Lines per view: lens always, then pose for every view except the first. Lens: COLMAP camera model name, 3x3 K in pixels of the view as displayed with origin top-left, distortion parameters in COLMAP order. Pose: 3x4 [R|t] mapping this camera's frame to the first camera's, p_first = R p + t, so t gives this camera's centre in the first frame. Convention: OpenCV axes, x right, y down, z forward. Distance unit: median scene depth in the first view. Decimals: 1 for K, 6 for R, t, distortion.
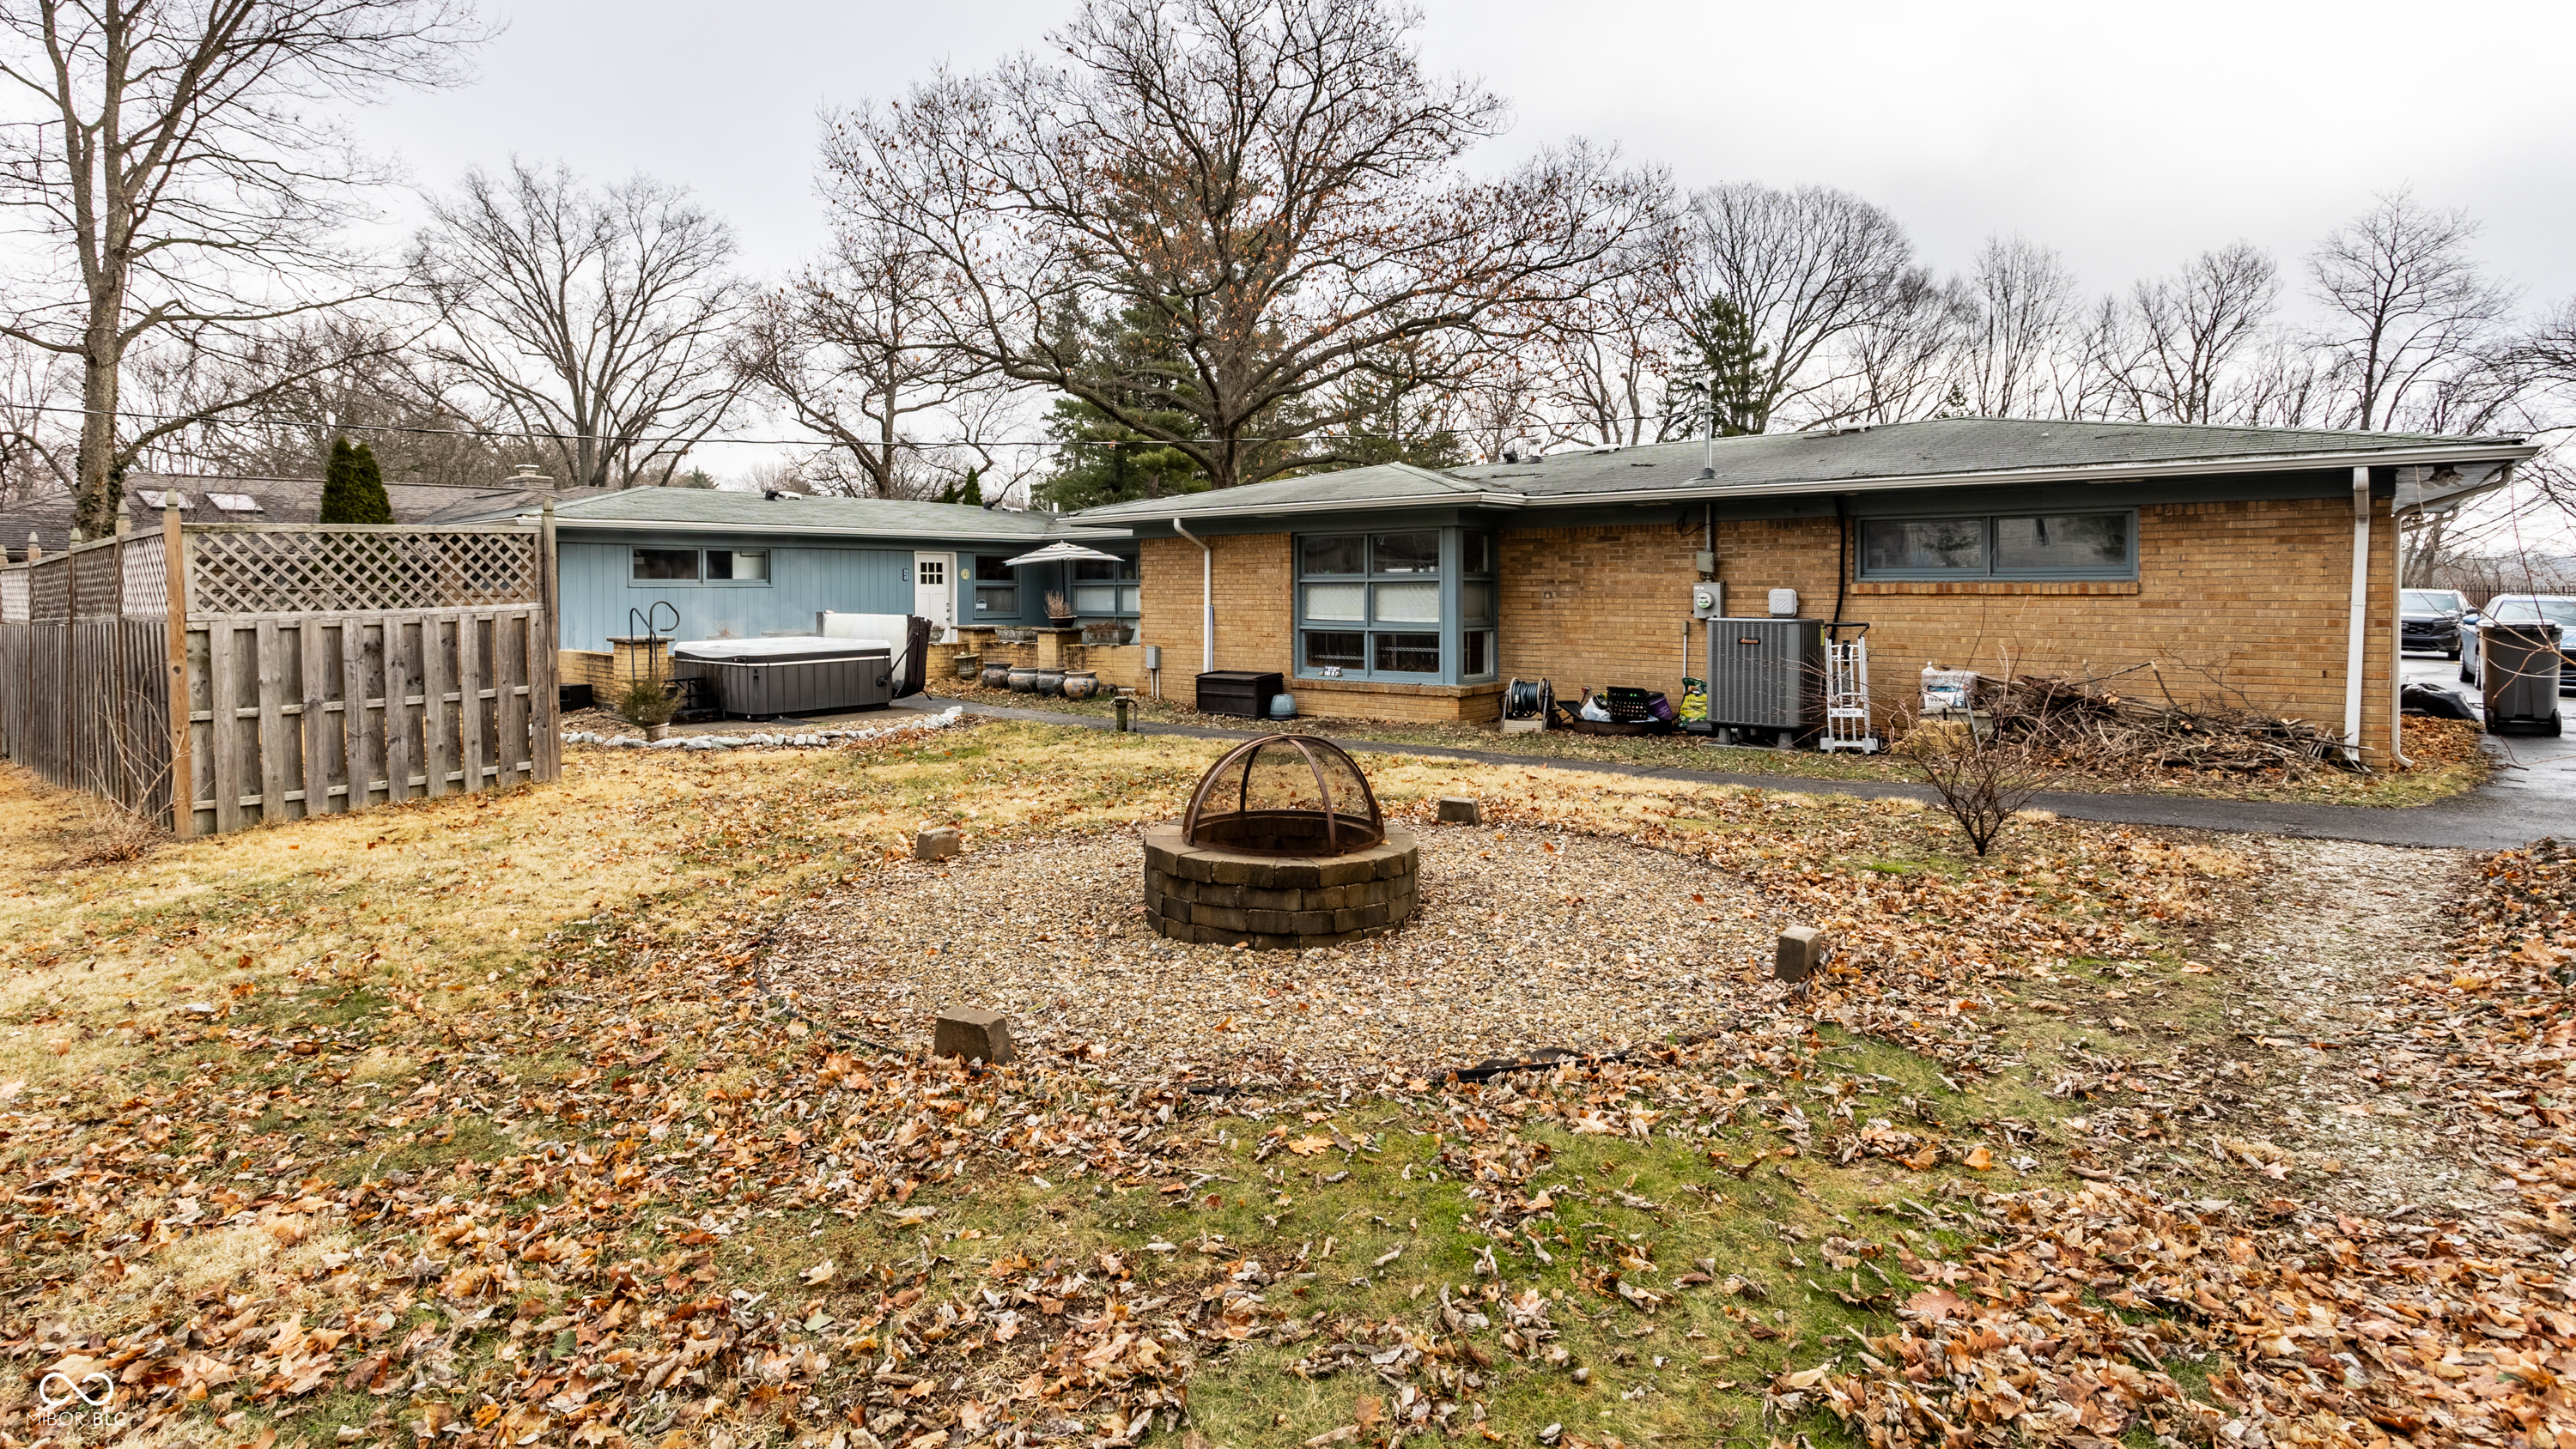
lens RADIAL K [[1297.0, 0, 1157.1], [0, 1297.0, 603.1], [0, 0, 1]] dist [-0.001902, -0.000036]
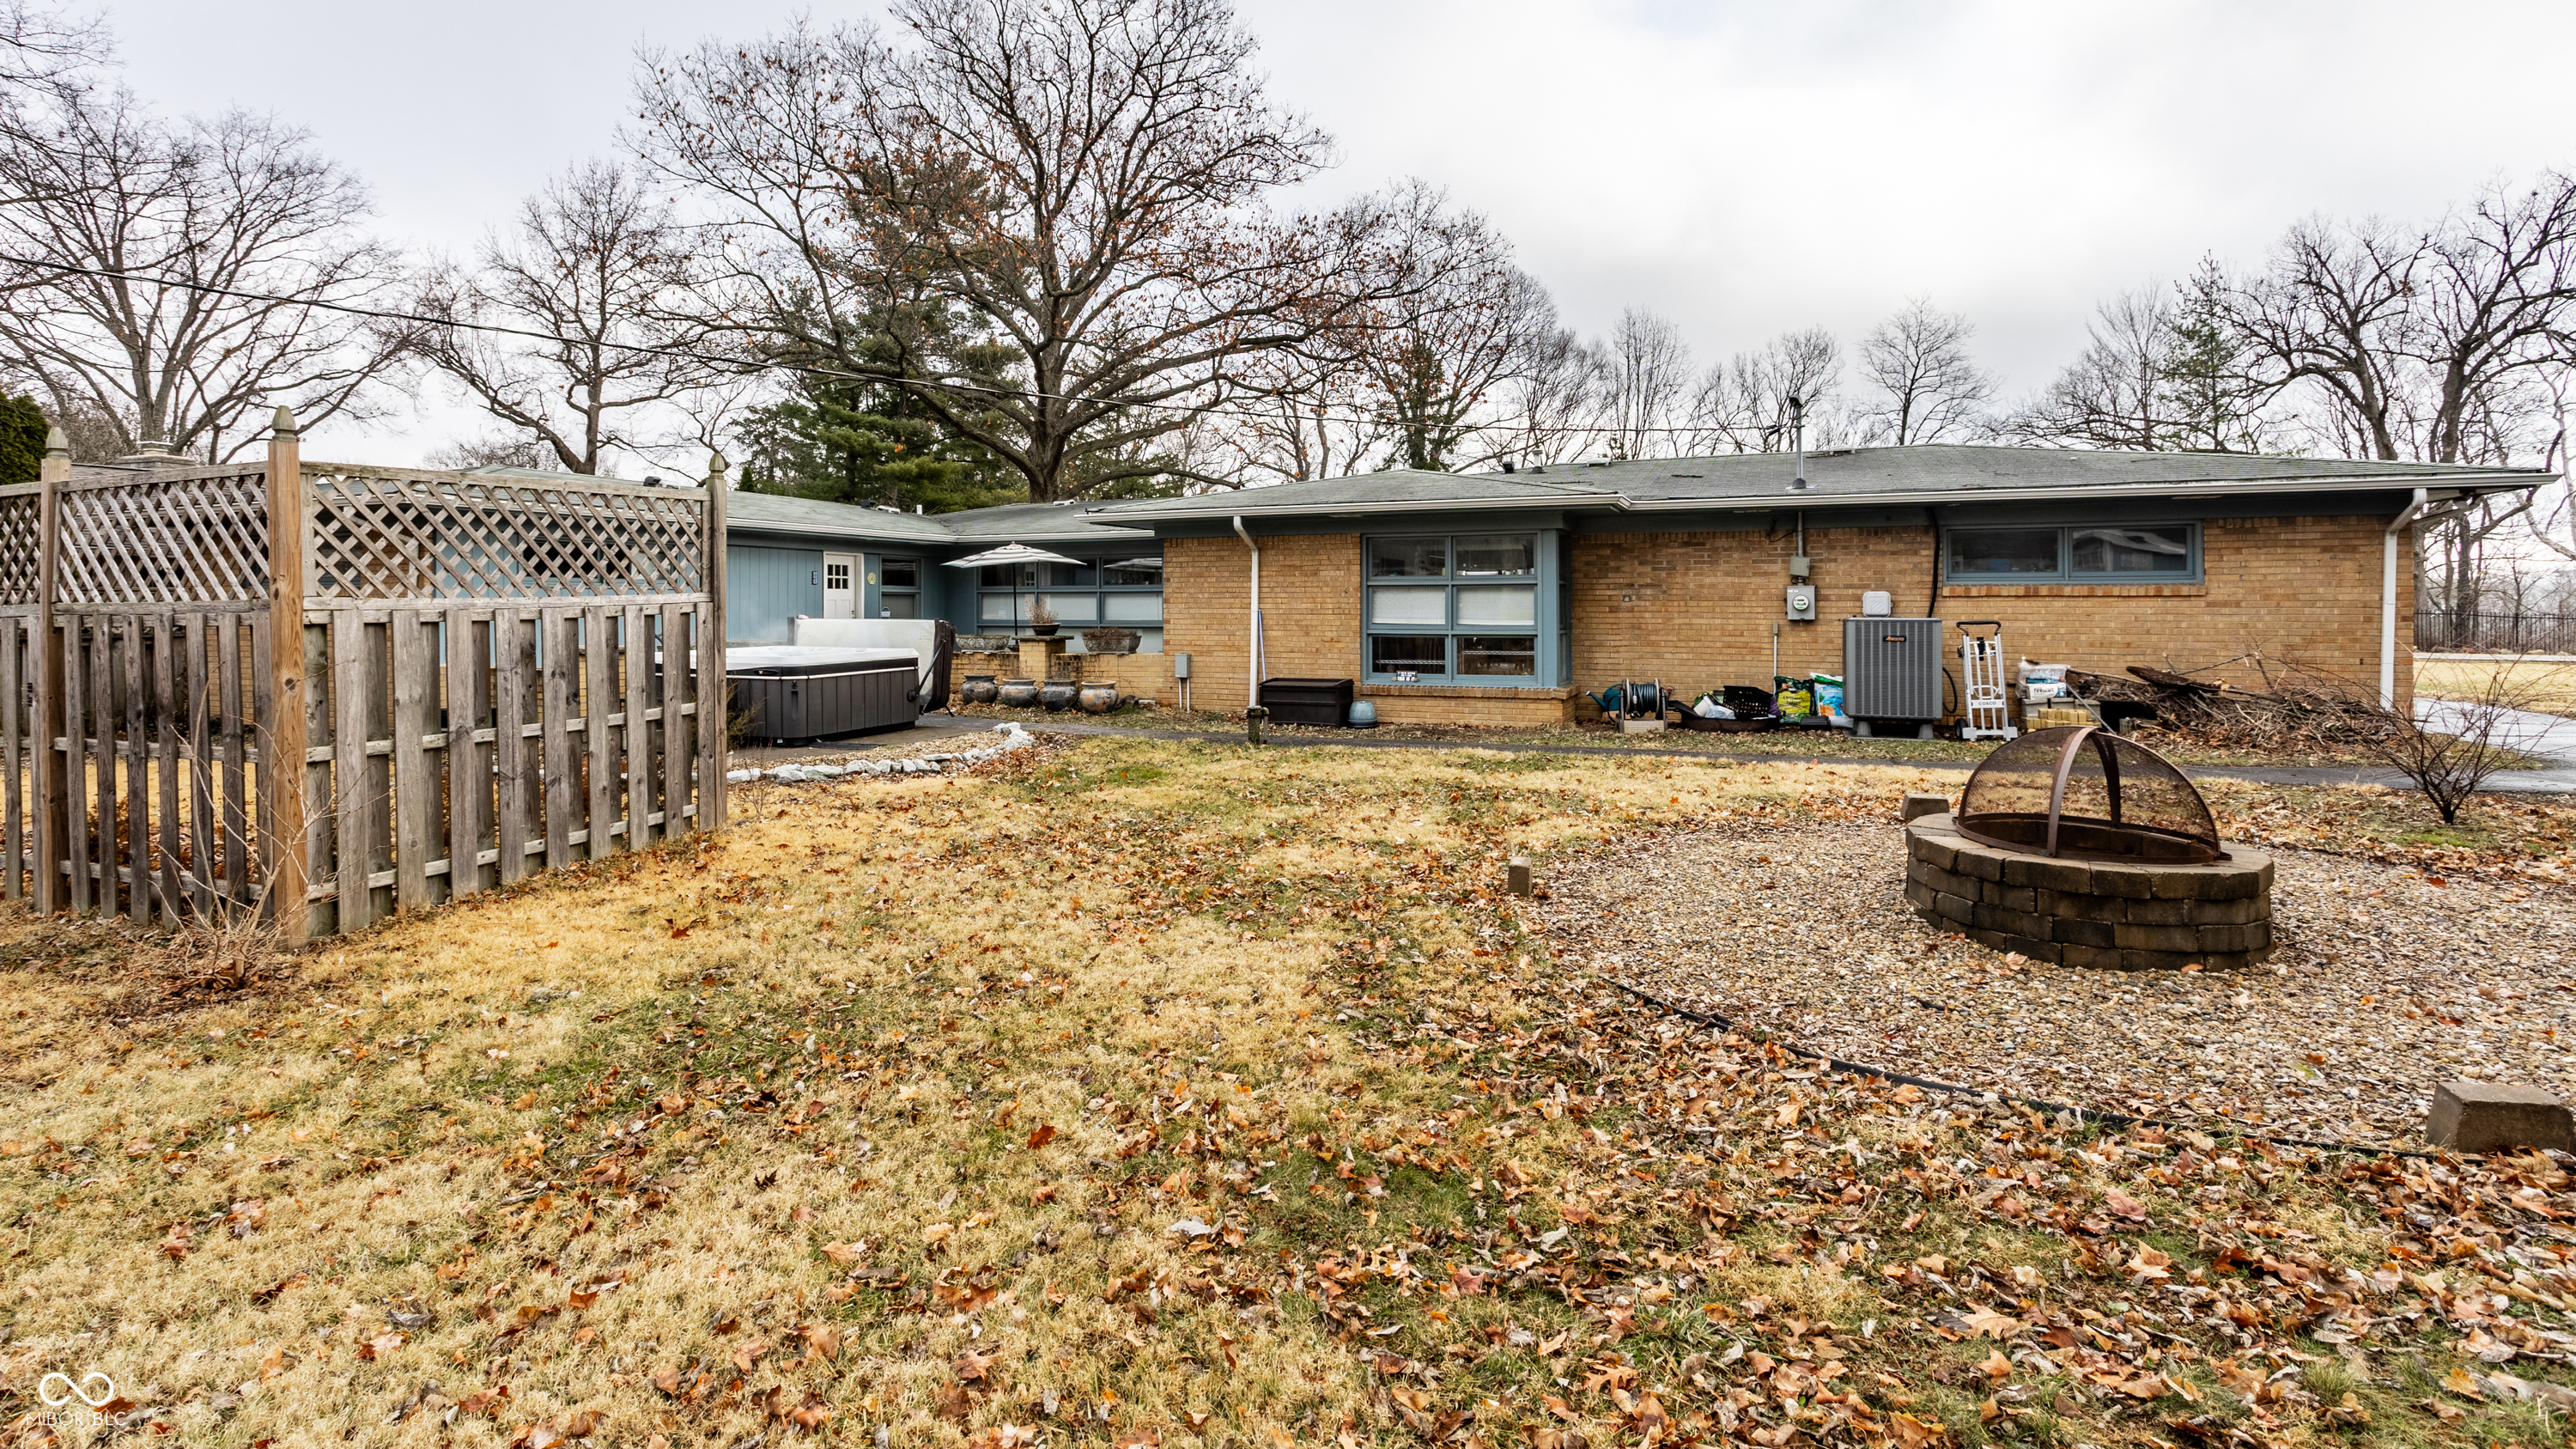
lens RADIAL K [[1260.4, 0, 1217.3], [0, 1260.4, 592.4], [0, 0, 1]] dist [-0.001184, -0.001110]
pose [[0.947411, 0.007851, 0.319923, -0.324891], [-0.000328, 0.999722, -0.023561, 0.012702], [-0.320020, 0.022217, 0.947150, 0.159175]]
